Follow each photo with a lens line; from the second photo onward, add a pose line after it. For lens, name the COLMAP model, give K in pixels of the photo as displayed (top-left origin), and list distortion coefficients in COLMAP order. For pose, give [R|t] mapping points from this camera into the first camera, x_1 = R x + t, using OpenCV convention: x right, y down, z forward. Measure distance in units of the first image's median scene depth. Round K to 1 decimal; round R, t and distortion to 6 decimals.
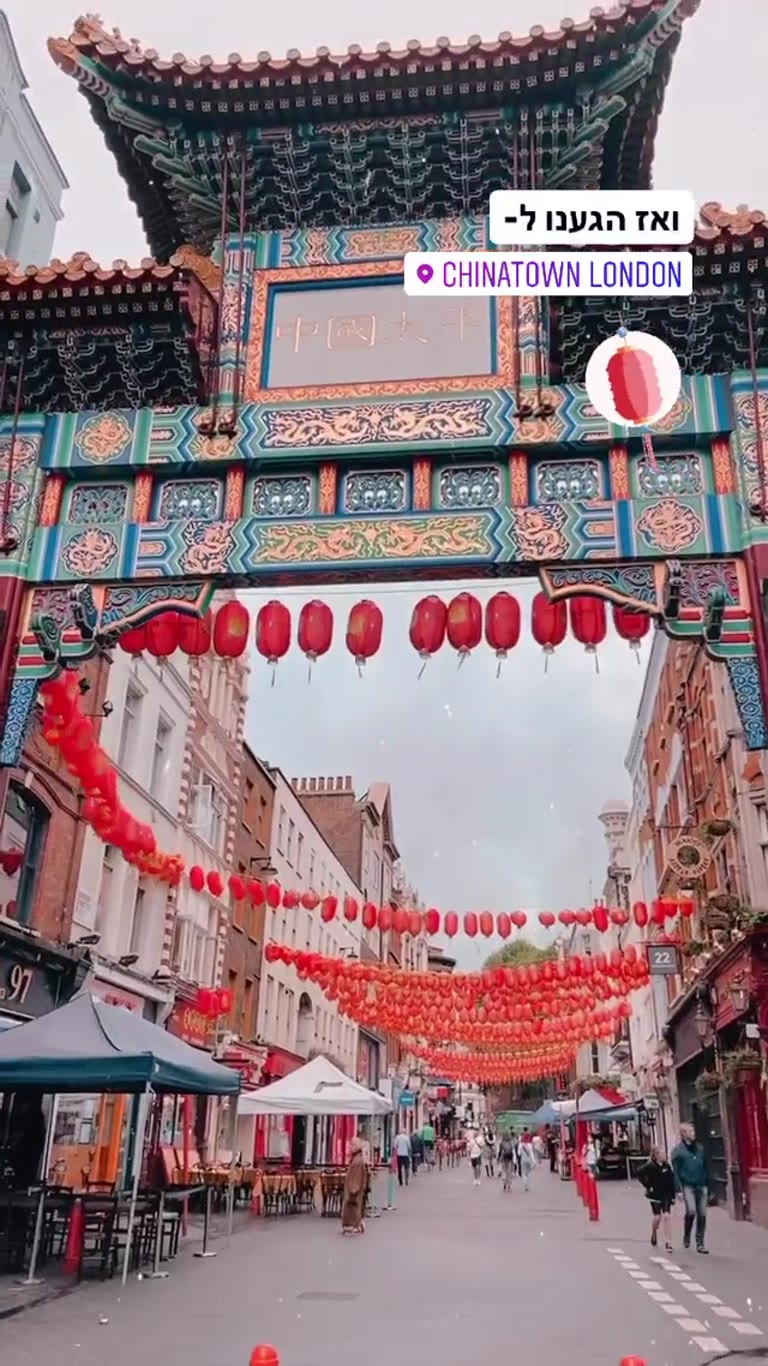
lens RADIAL K [[1003.8, 0, 386.5], [0, 1003.8, 682.6], [0, 0, 1]] dist [0.136696, -0.149937]
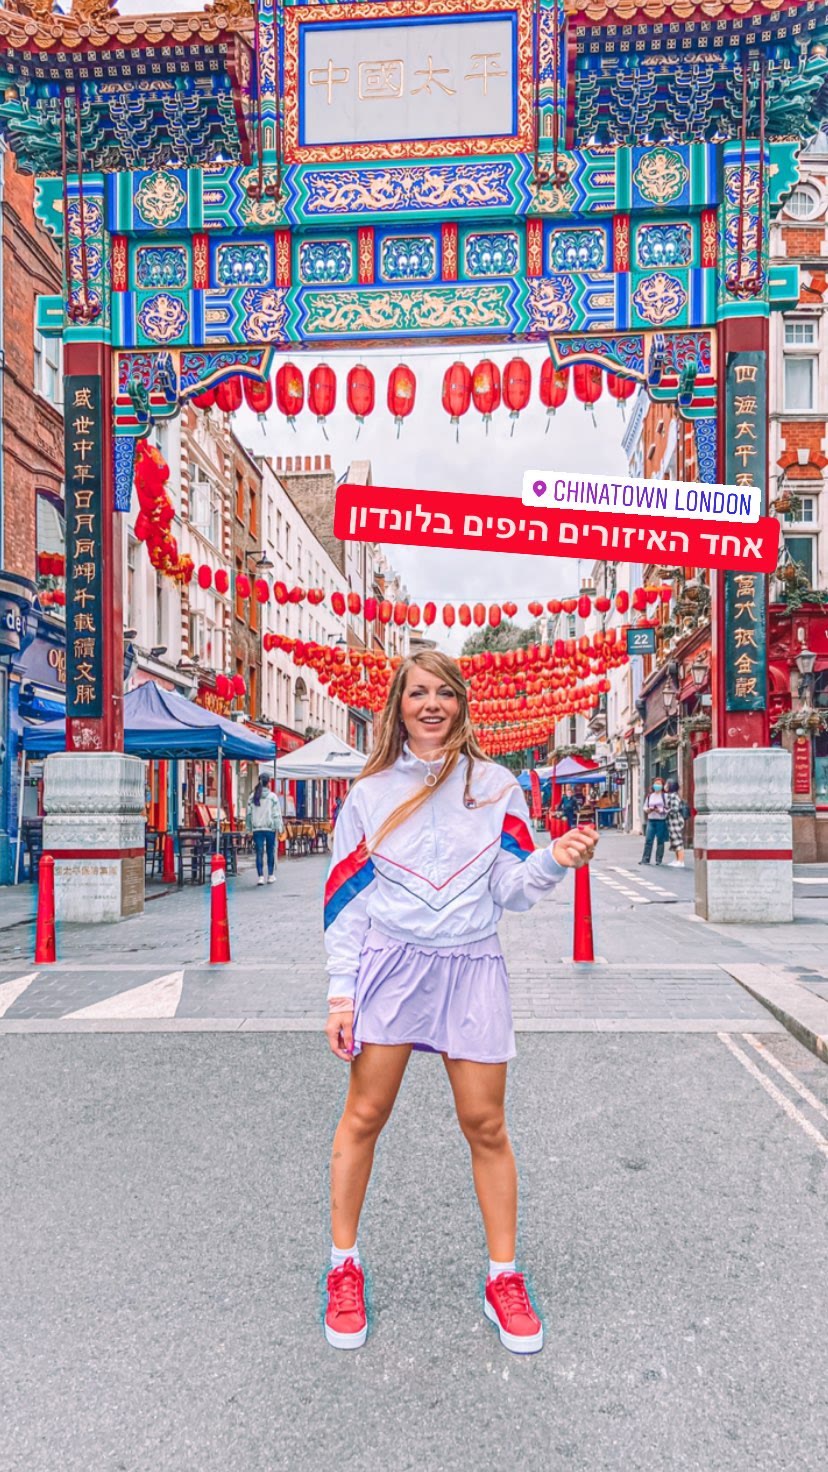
lens RADIAL K [[1081.7, 0, 416.7], [0, 1081.7, 735.6], [0, 0, 1]] dist [0.136696, -0.149937]
pose [[0.998773, -0.018884, 0.045778, -0.066461], [0.001909, 0.938436, 0.345448, -0.110141], [-0.049483, -0.344937, 0.937321, -0.336105]]
